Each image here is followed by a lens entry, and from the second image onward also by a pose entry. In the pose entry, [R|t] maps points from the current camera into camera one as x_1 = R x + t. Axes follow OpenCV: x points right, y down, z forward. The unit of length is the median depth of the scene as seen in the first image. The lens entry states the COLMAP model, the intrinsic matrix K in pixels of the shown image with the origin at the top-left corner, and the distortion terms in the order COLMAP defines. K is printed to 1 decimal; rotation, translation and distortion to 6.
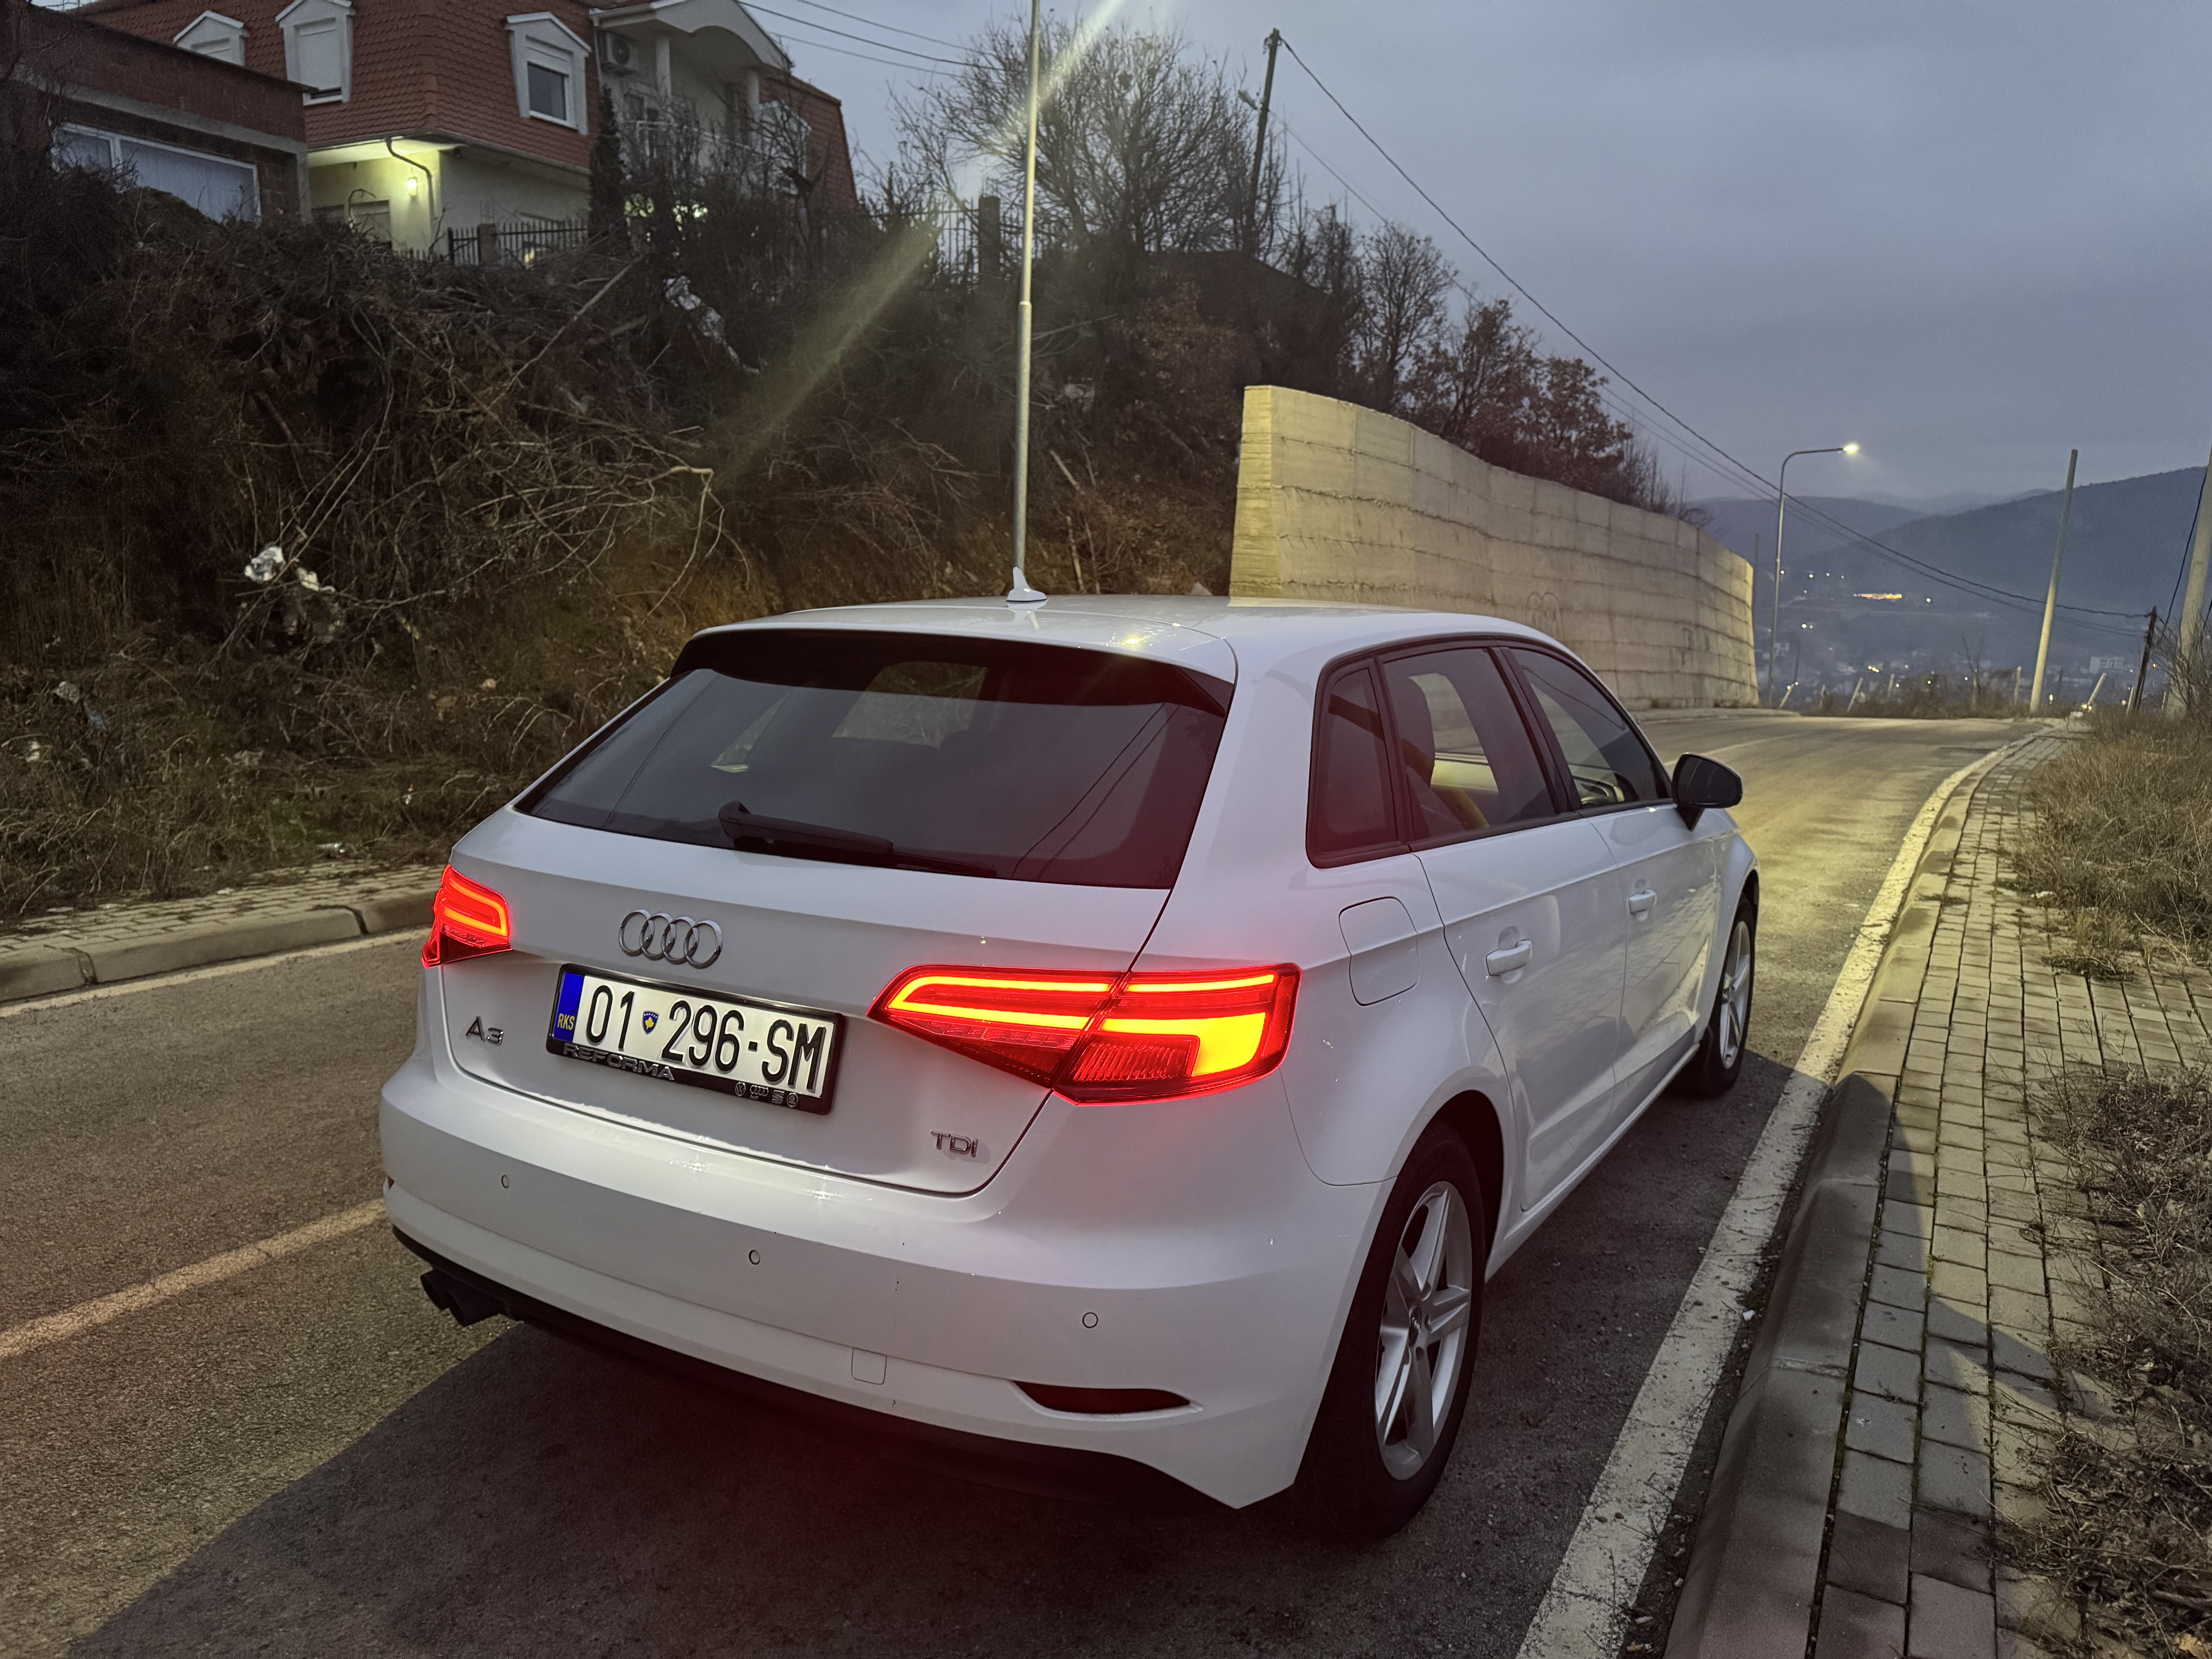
lens RADIAL K [[1530.0, 0, 1106.0], [0, 1530.0, 829.5], [0, 0, 1]] dist [0.194681, -0.365499]
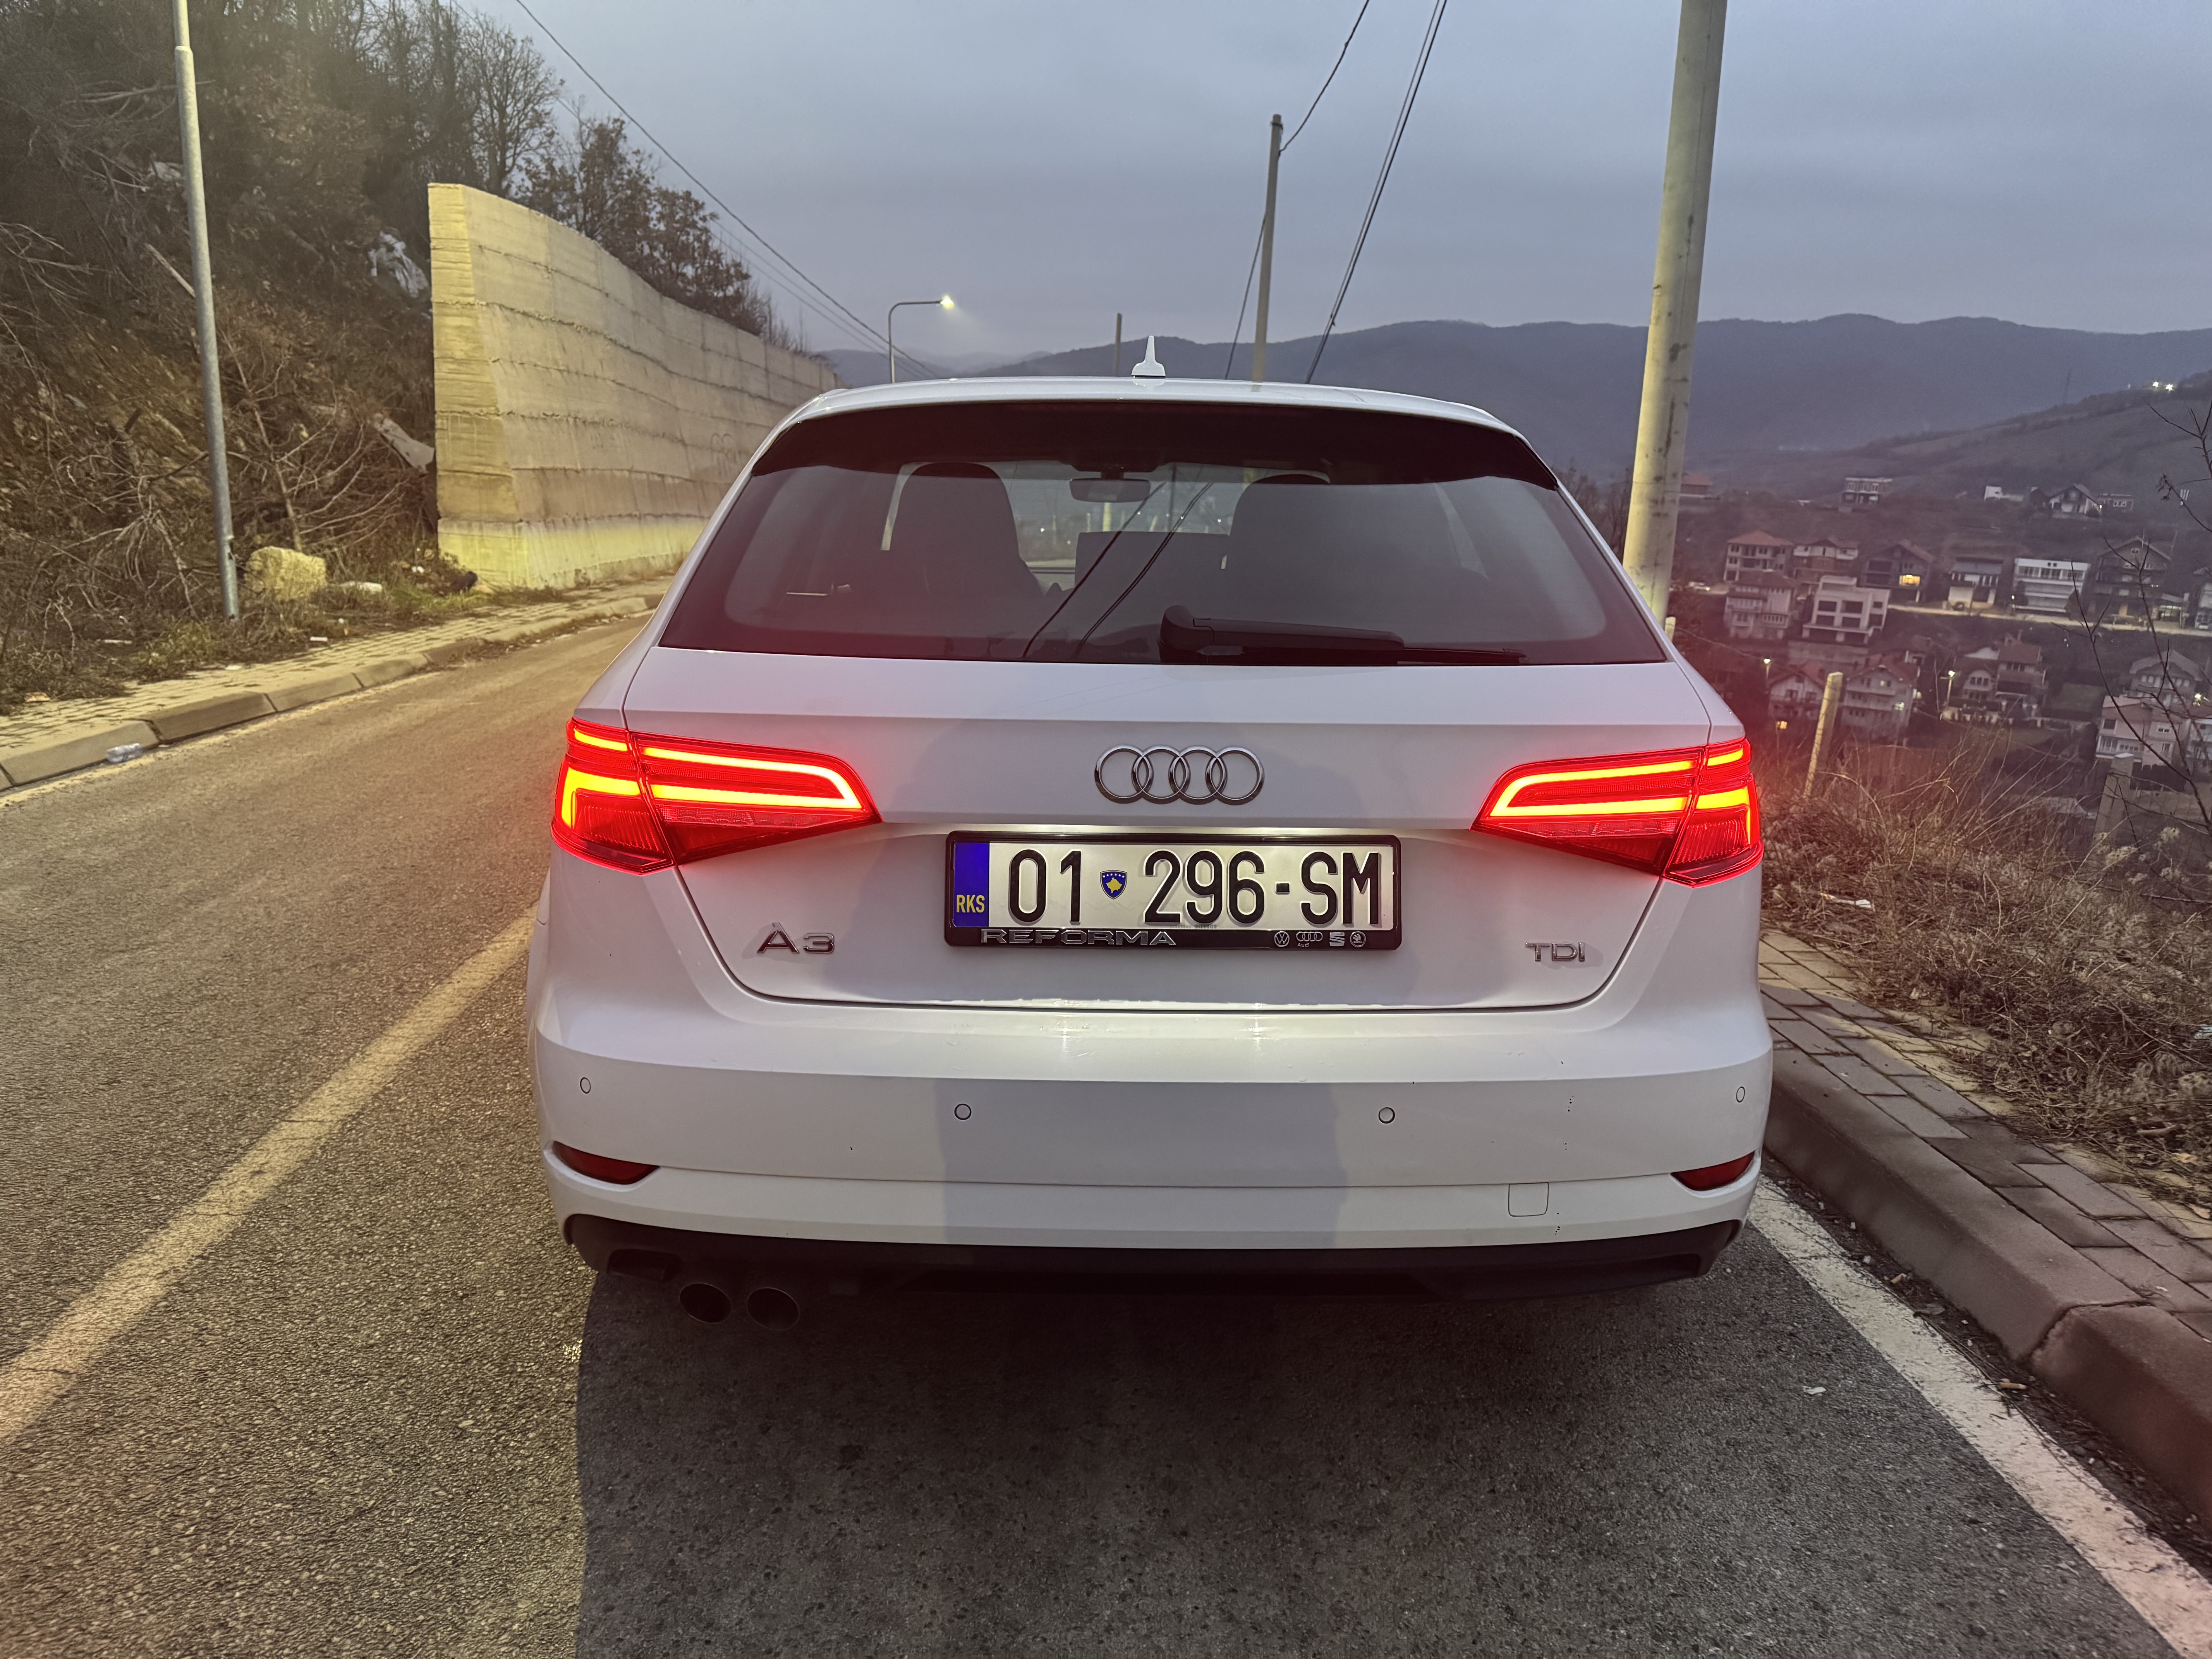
lens RADIAL K [[1577.9, 0, 1094.6], [0, 1577.9, 813.5], [0, 0, 1]] dist [0.039704, -0.044314]
pose [[0.850070, -0.121003, 0.512581, -0.090803], [0.079248, 0.991556, 0.102647, 0.000214], [-0.520674, -0.046636, 0.852481, 0.038019]]
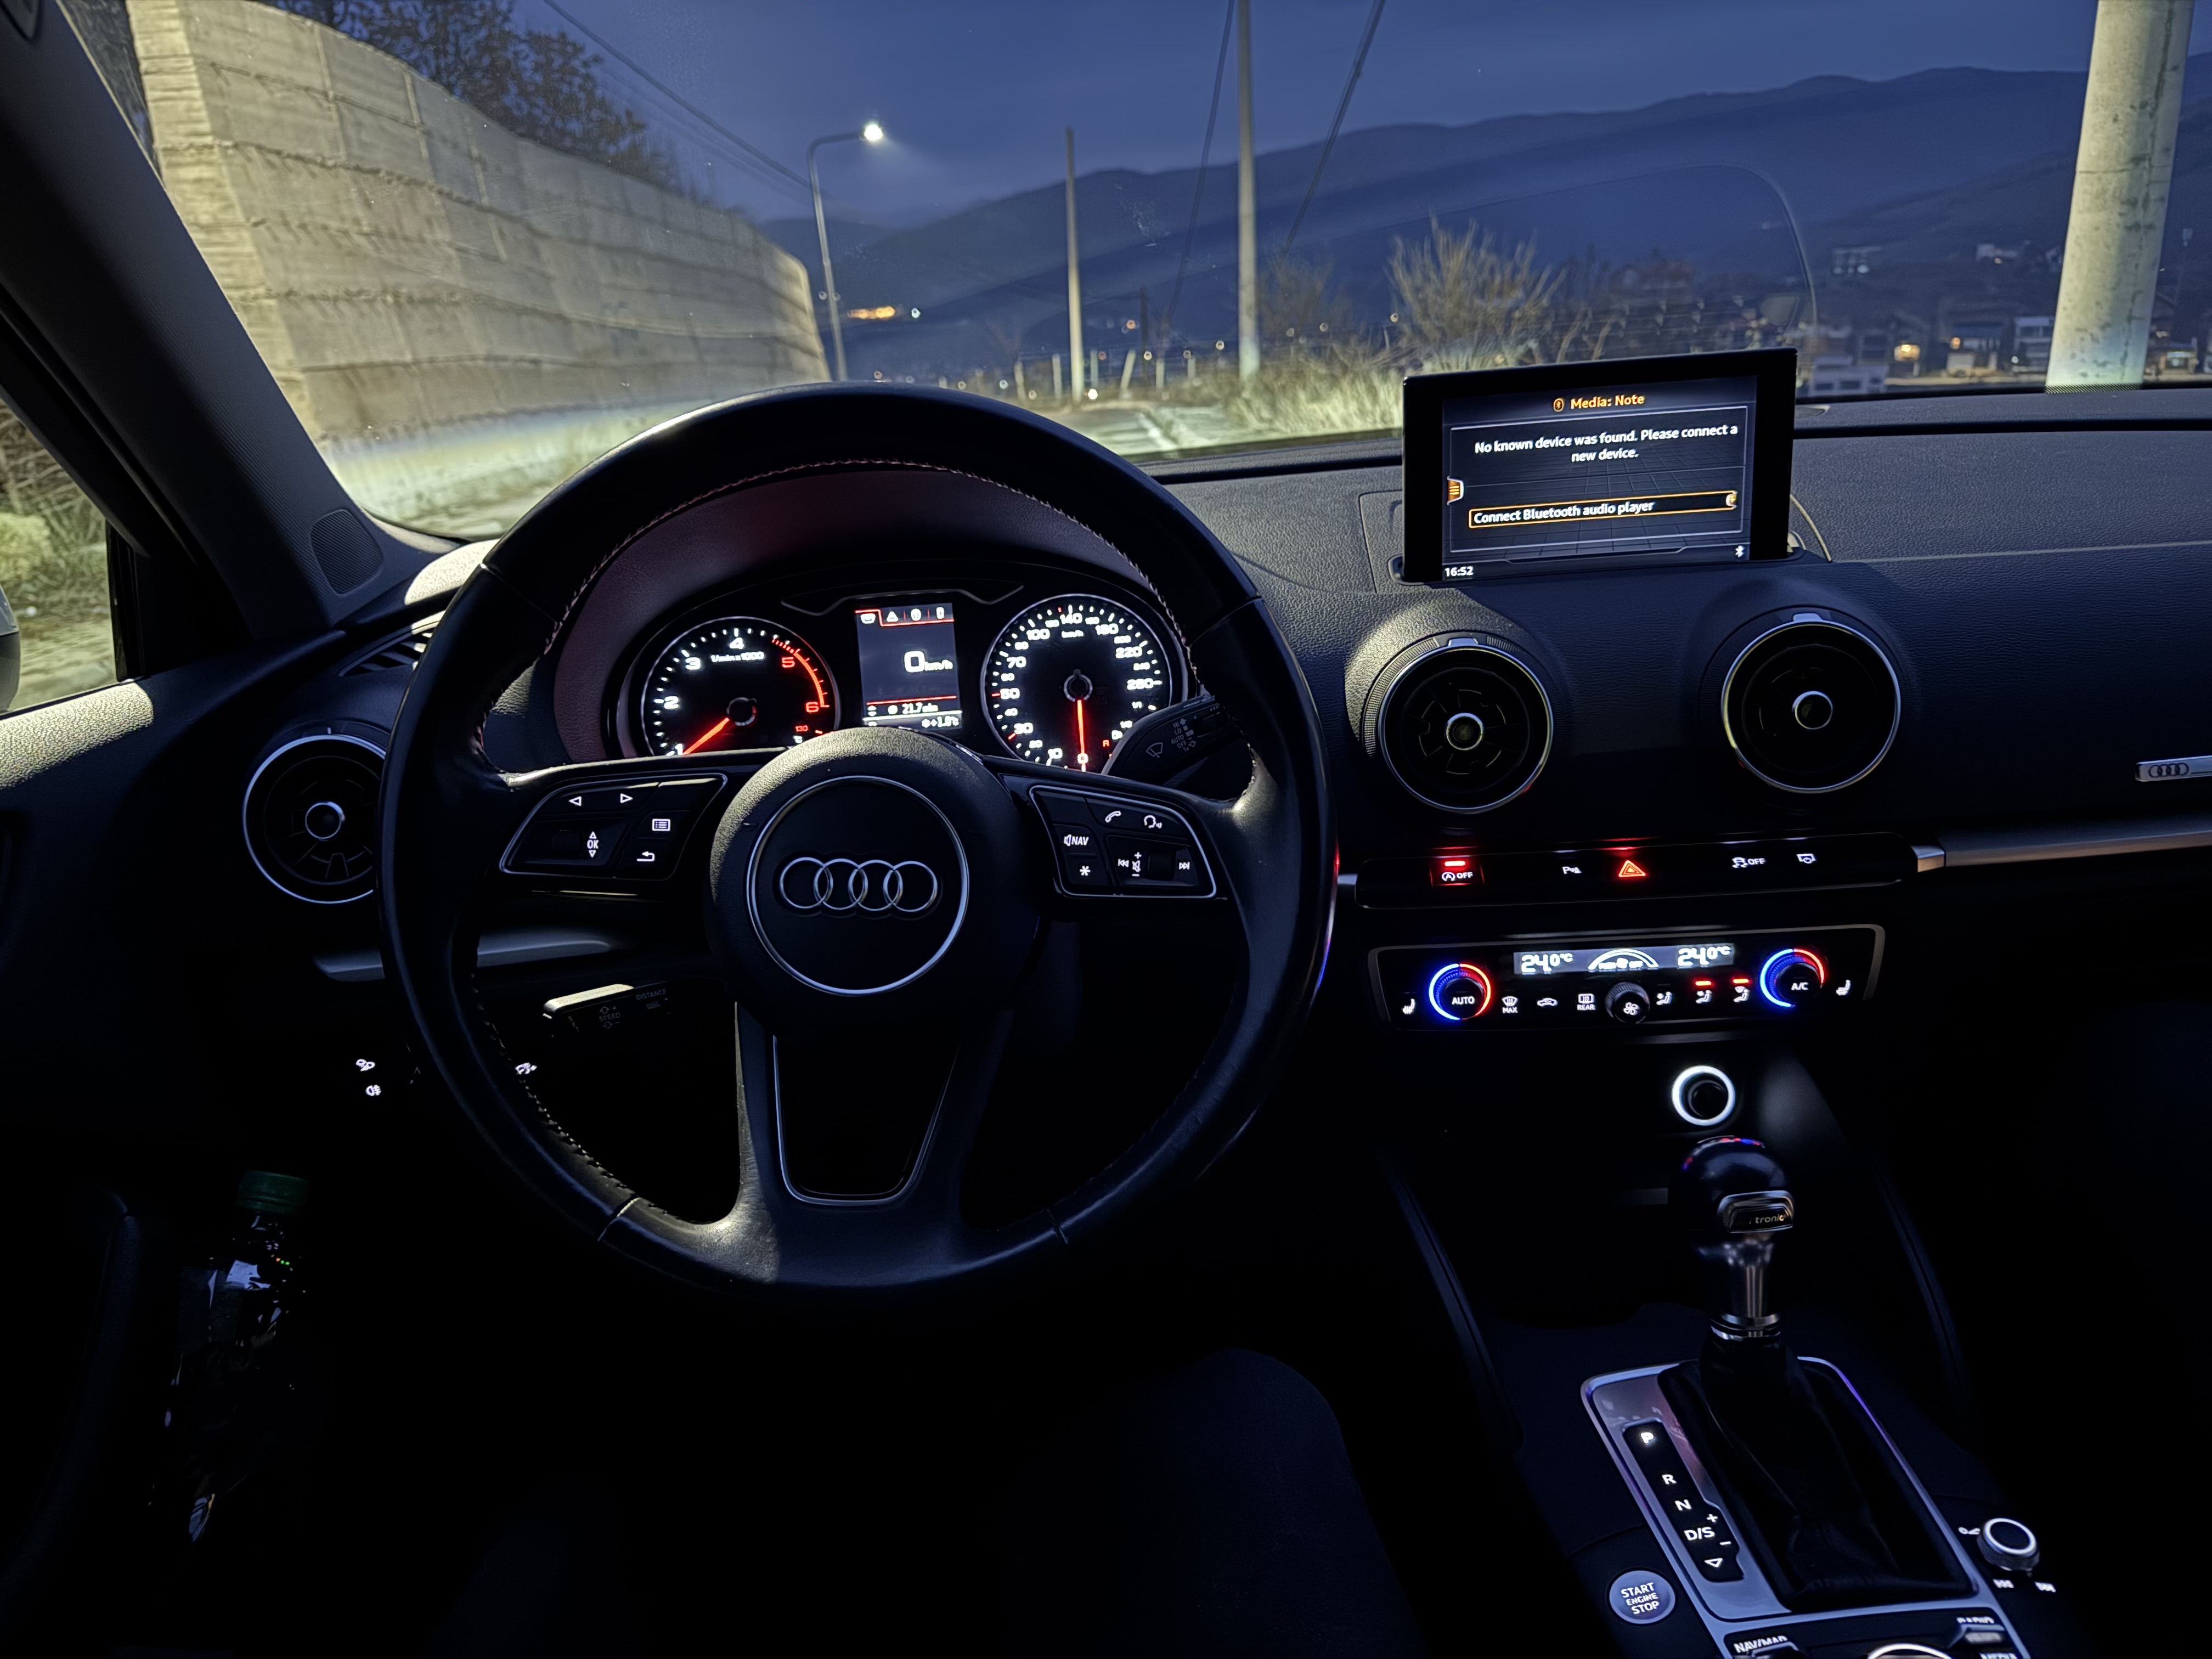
lens RADIAL K [[1577.9, 0, 1094.6], [0, 1577.9, 813.5], [0, 0, 1]] dist [0.039704, -0.044314]
pose [[0.829542, -0.247919, 0.500396, 0.010322], [0.172965, 0.966054, 0.191890, -0.016729], [-0.530983, -0.072630, 0.844264, 0.228100]]
